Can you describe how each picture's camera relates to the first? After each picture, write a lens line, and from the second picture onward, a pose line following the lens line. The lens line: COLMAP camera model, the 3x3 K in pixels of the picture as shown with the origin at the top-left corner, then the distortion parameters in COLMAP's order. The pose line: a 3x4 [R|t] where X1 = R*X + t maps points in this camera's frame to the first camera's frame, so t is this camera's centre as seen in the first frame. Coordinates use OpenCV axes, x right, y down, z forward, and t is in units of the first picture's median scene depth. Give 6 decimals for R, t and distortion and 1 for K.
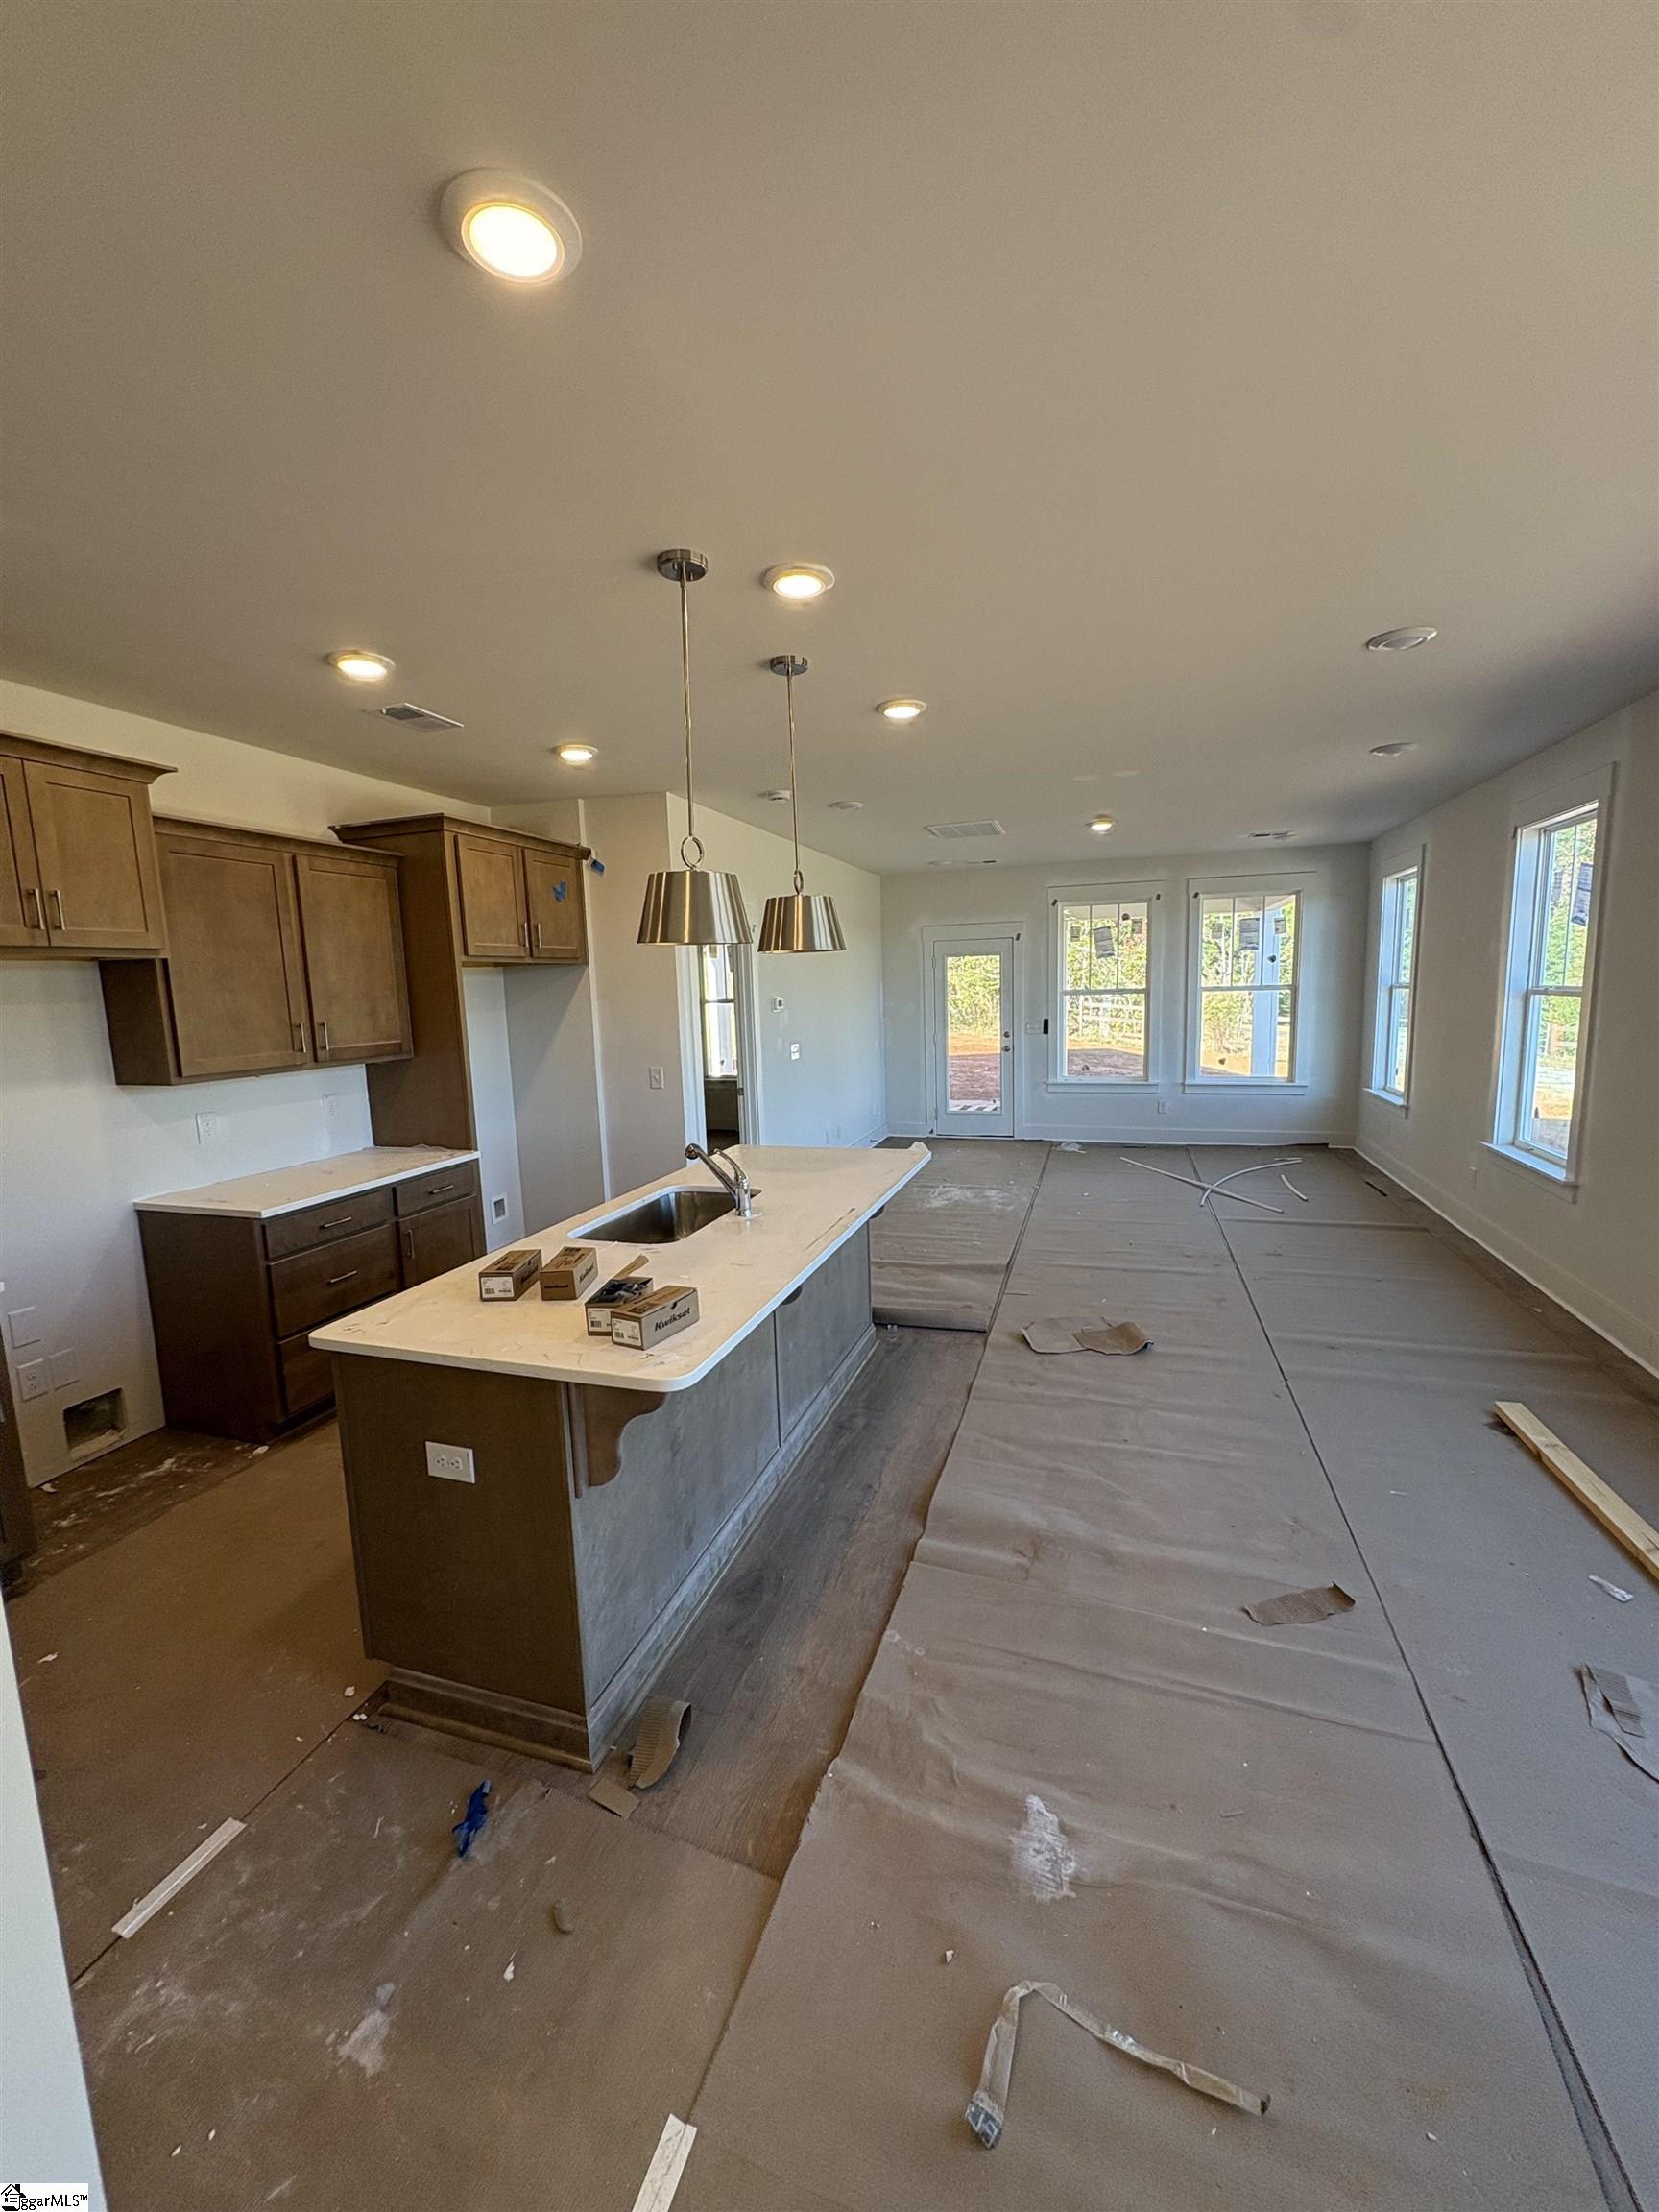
lens RADIAL K [[869.8, 0, 826.9], [0, 869.8, 1104.8], [0, 0, 1]] dist [-0.000549, -0.000178]
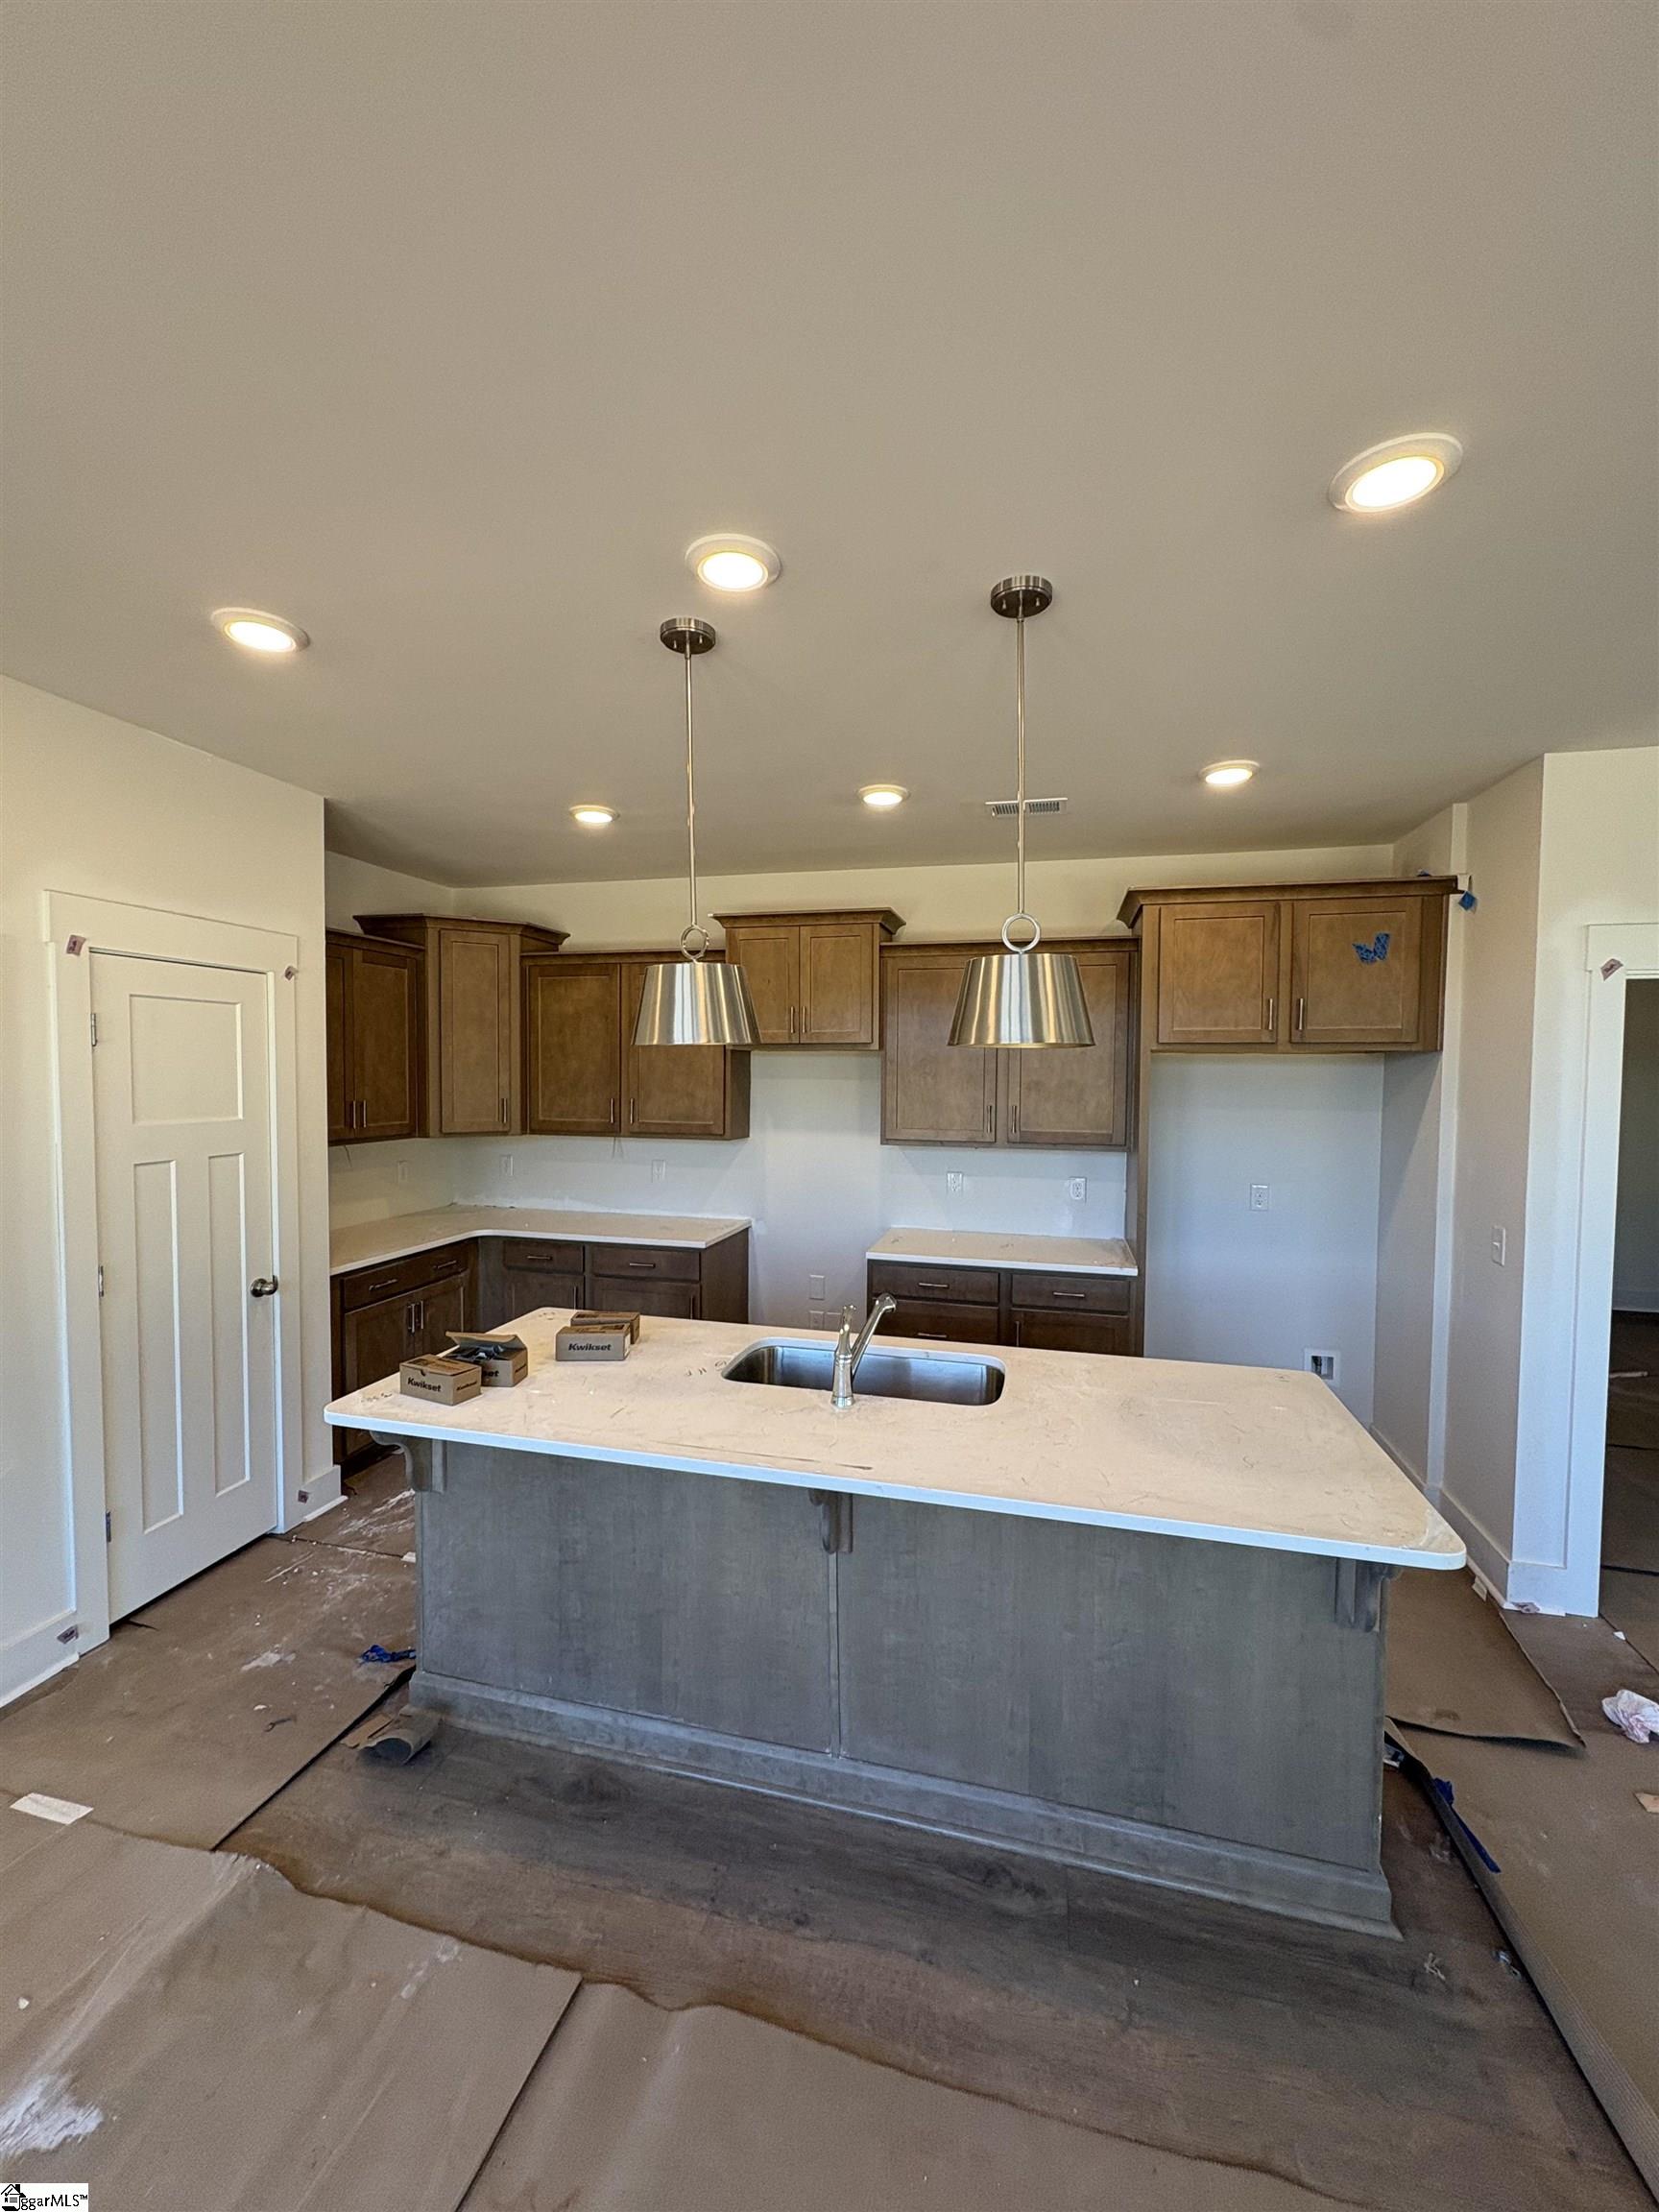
lens RADIAL K [[869.8, 0, 826.9], [0, 869.8, 1104.8], [0, 0, 1]] dist [-0.000549, -0.000178]
pose [[0.078221, 0.068854, -0.994555, 0.496145], [-0.149822, 0.987094, 0.056554, -0.129730], [0.985614, 0.144583, 0.087528, 0.712445]]
